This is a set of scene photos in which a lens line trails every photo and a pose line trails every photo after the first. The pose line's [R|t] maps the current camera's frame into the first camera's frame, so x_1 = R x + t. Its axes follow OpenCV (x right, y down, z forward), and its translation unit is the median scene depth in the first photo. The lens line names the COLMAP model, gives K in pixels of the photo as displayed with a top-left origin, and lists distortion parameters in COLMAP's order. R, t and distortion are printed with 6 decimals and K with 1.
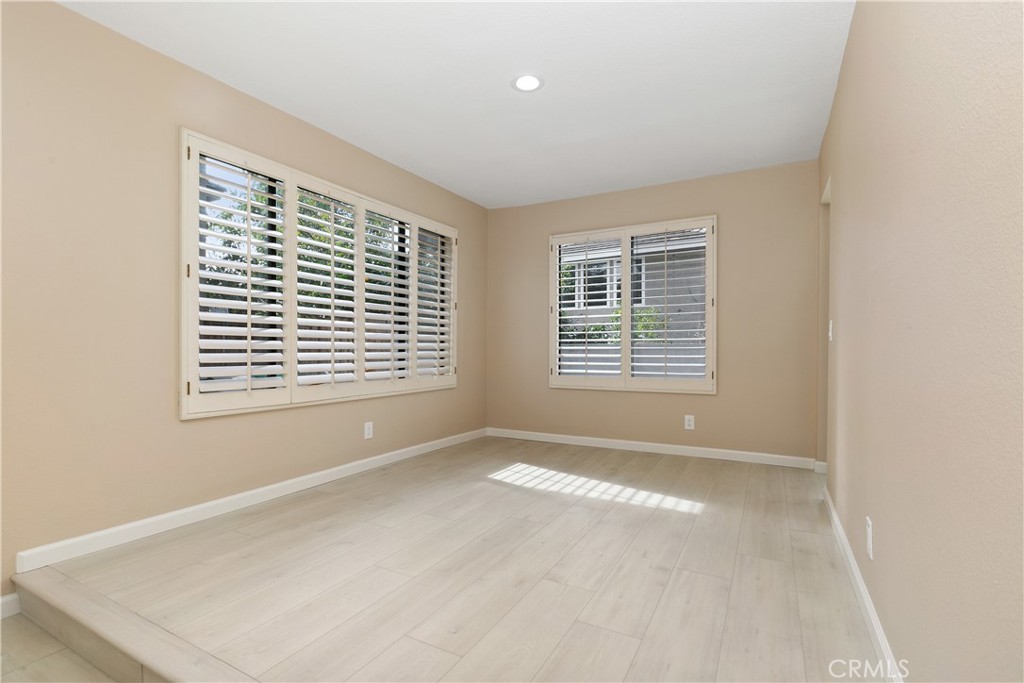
lens RADIAL K [[482.2, 0, 496.7], [0, 482.2, 355.6], [0, 0, 1]] dist [-0.002617, -0.001241]
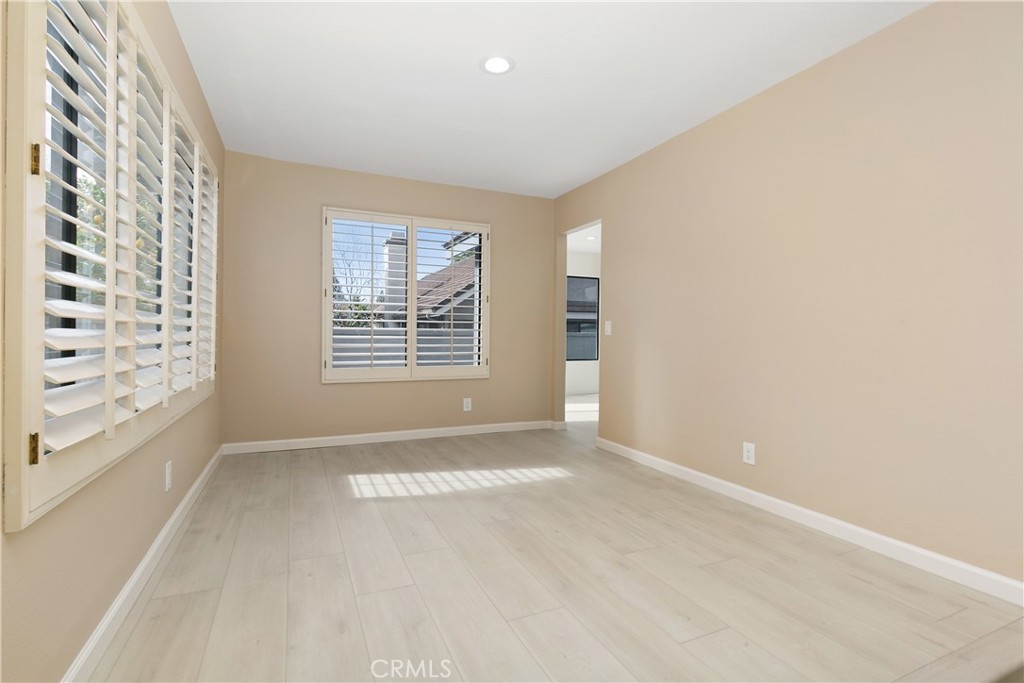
lens RADIAL K [[482.2, 0, 515.4], [0, 482.2, 340.5], [0, 0, 1]] dist [-0.002617, -0.001241]
pose [[0.588828, -0.004544, 0.808246, -0.544676], [0.002088, 0.999989, 0.004100, -0.017249], [-0.808256, -0.000727, 0.588831, 0.322730]]
